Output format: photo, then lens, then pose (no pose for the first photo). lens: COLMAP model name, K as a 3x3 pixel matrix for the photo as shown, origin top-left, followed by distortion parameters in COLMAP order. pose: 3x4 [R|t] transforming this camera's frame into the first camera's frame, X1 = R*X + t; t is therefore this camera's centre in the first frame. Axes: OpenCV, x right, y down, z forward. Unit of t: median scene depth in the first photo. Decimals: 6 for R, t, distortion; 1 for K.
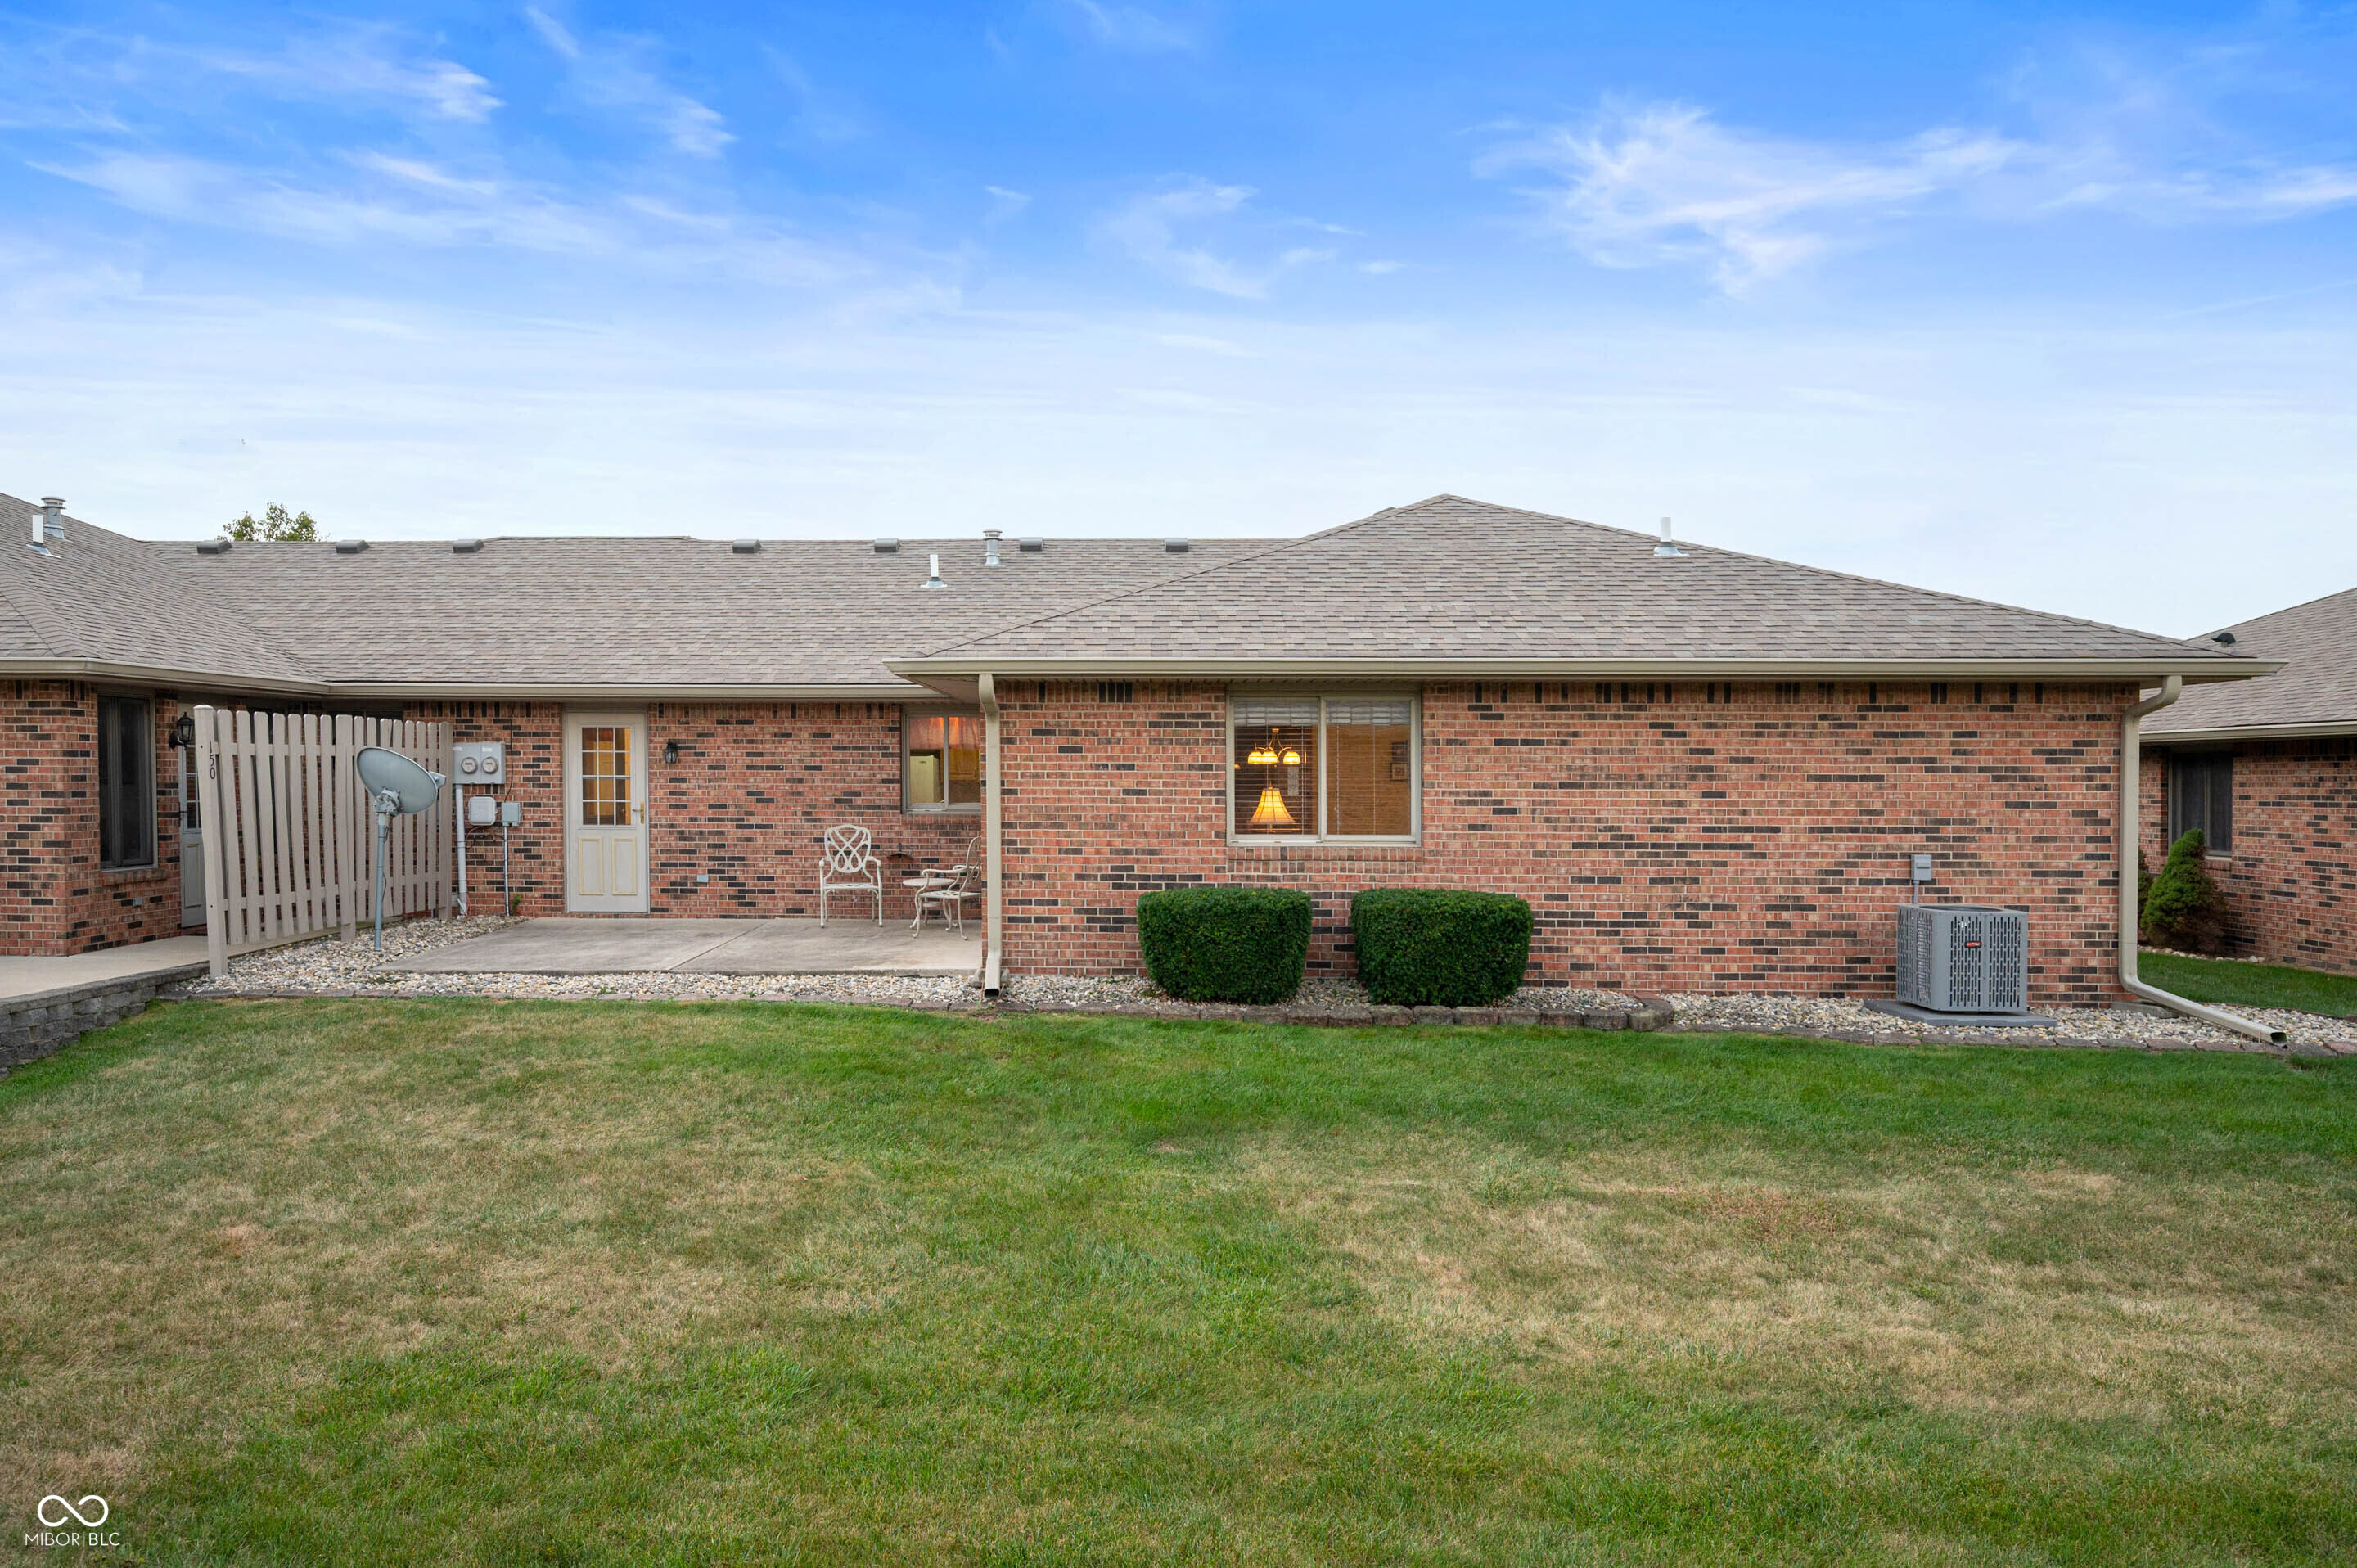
lens RADIAL K [[1618.5, 0, 1178.5], [0, 1618.5, 784.0], [0, 0, 1]] dist [-0.003778, -0.002383]
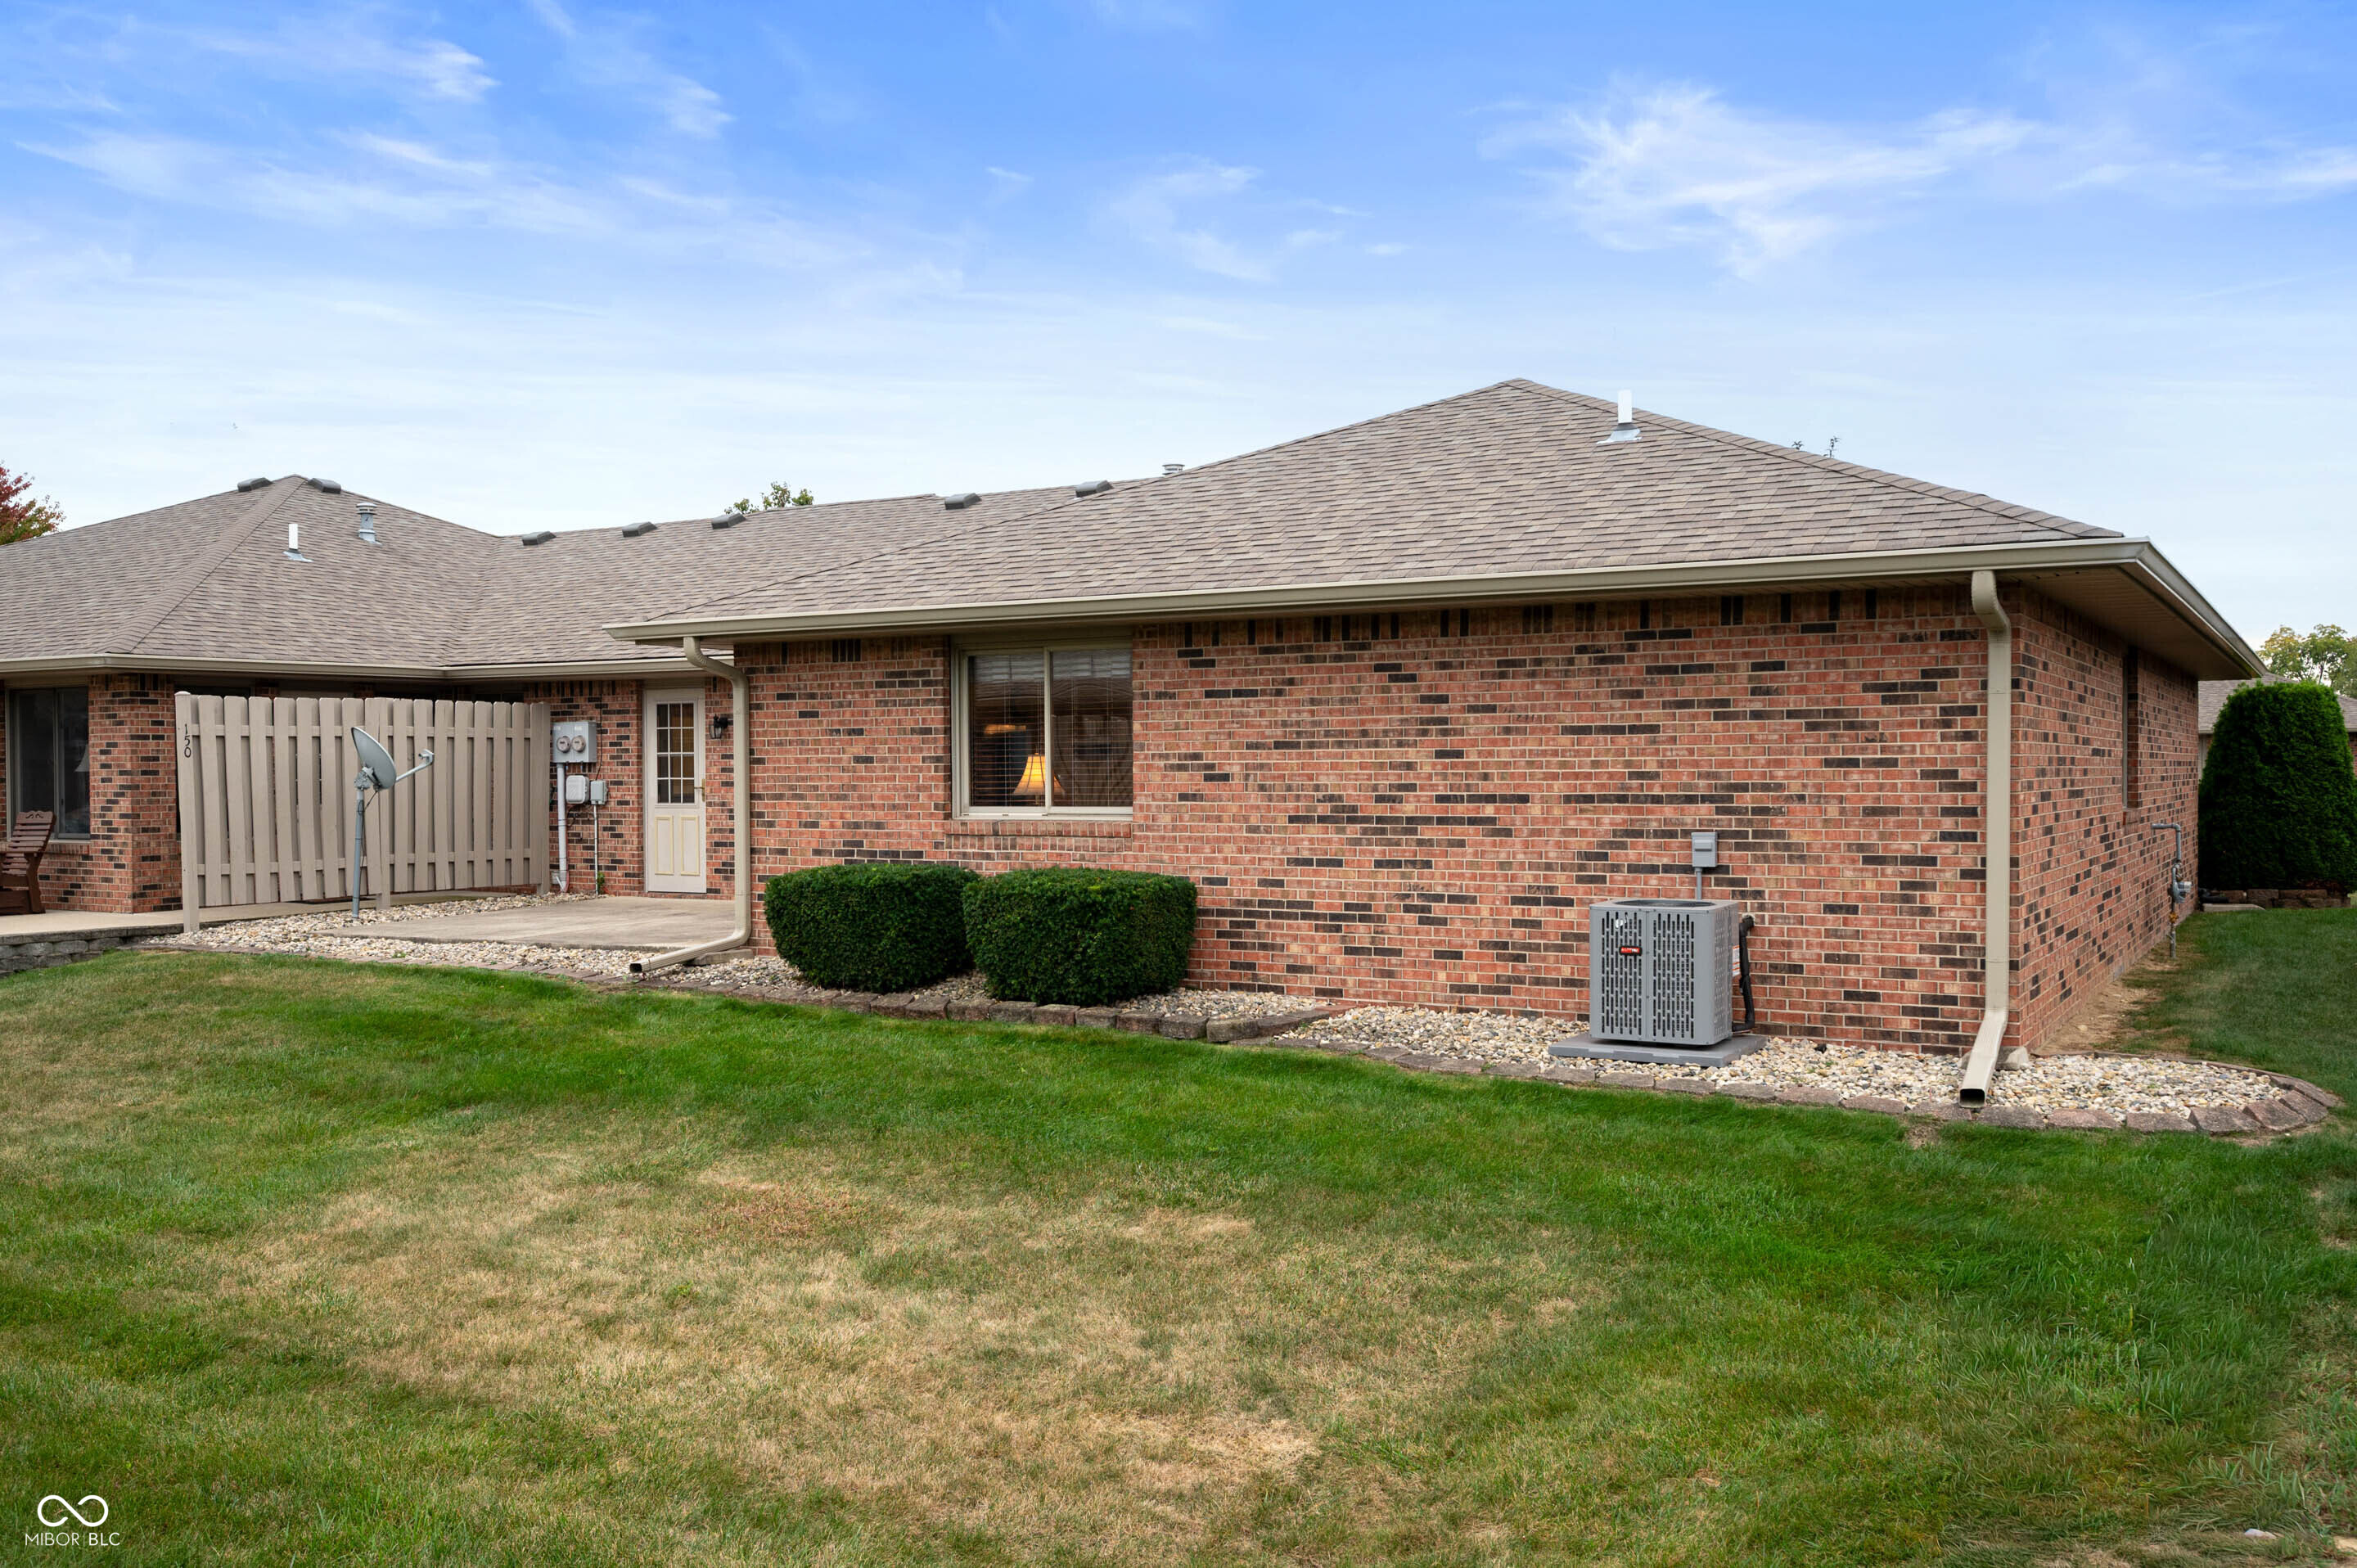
lens RADIAL K [[2040.7, 0, 1178.5], [0, 2040.7, 784.0], [0, 0, 1]] dist [-0.007741, 0.001145]
pose [[0.883324, -0.005903, -0.468725, 0.675256], [0.008433, 0.999959, 0.003299, 0.016604], [0.468686, -0.006867, 0.883338, 0.071945]]
